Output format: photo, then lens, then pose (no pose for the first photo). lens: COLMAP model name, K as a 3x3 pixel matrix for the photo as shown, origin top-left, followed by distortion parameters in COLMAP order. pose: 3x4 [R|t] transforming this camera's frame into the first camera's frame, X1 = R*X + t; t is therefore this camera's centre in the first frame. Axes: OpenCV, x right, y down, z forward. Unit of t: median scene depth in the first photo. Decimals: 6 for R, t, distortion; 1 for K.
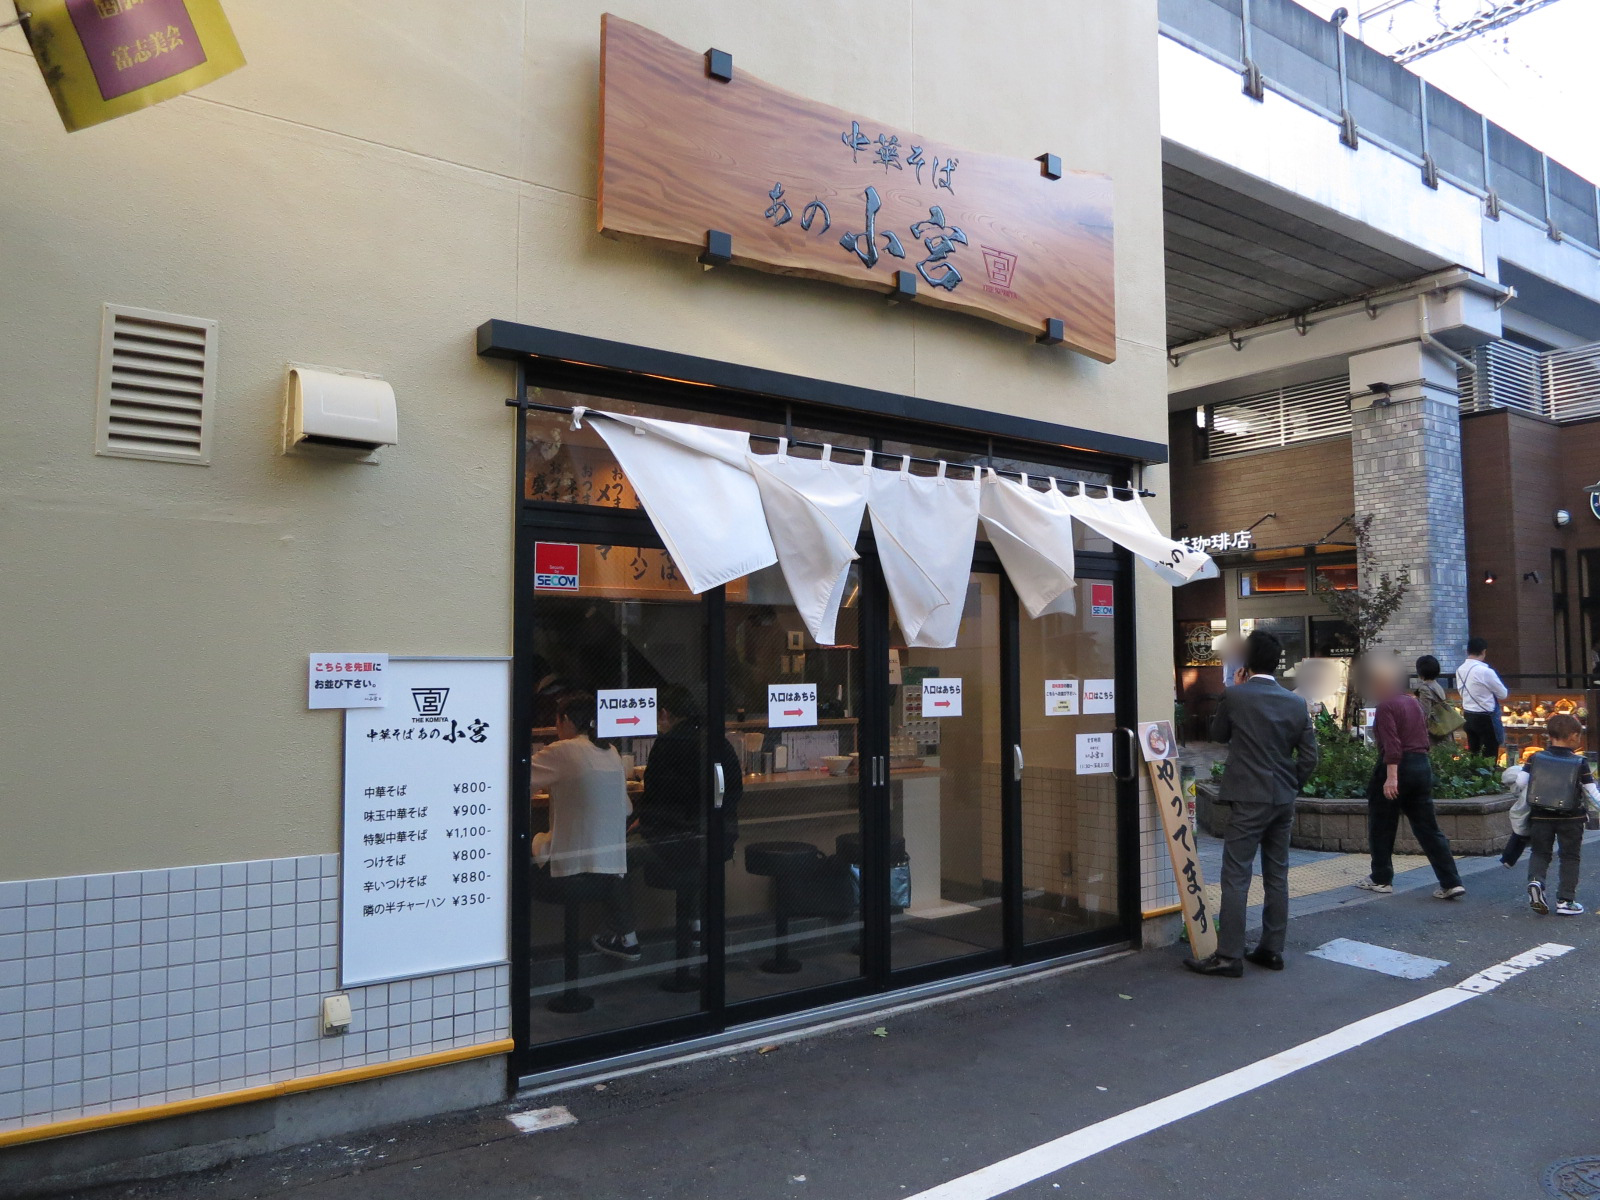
lens RADIAL K [[1126.5, 0, 800.4], [0, 1126.5, 583.3], [0, 0, 1]] dist [-0.024475, -0.008338]
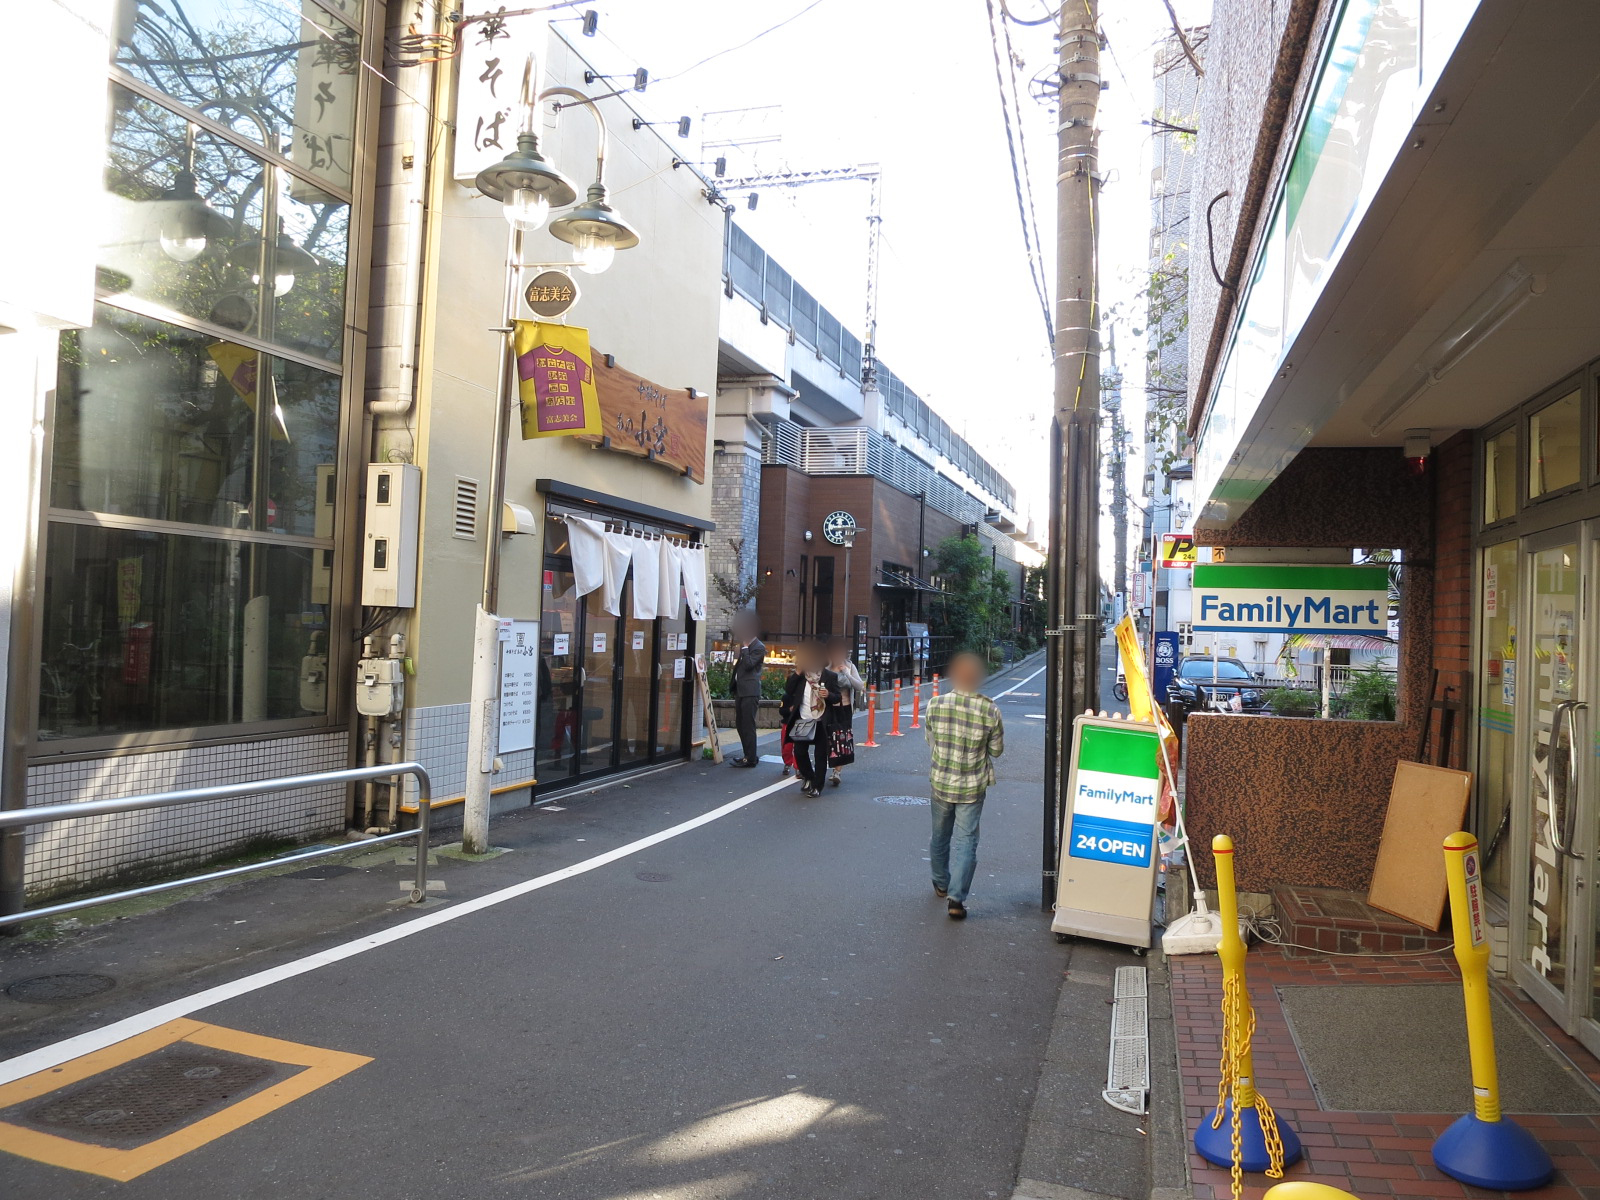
lens RADIAL K [[1126.5, 0, 800.4], [0, 1126.5, 583.3], [0, 0, 1]] dist [-0.024475, -0.008338]
pose [[0.794670, 0.050989, 0.604897, -0.827550], [-0.080508, 0.996516, 0.021766, -0.070582], [-0.601680, -0.065996, 0.796006, -0.792060]]
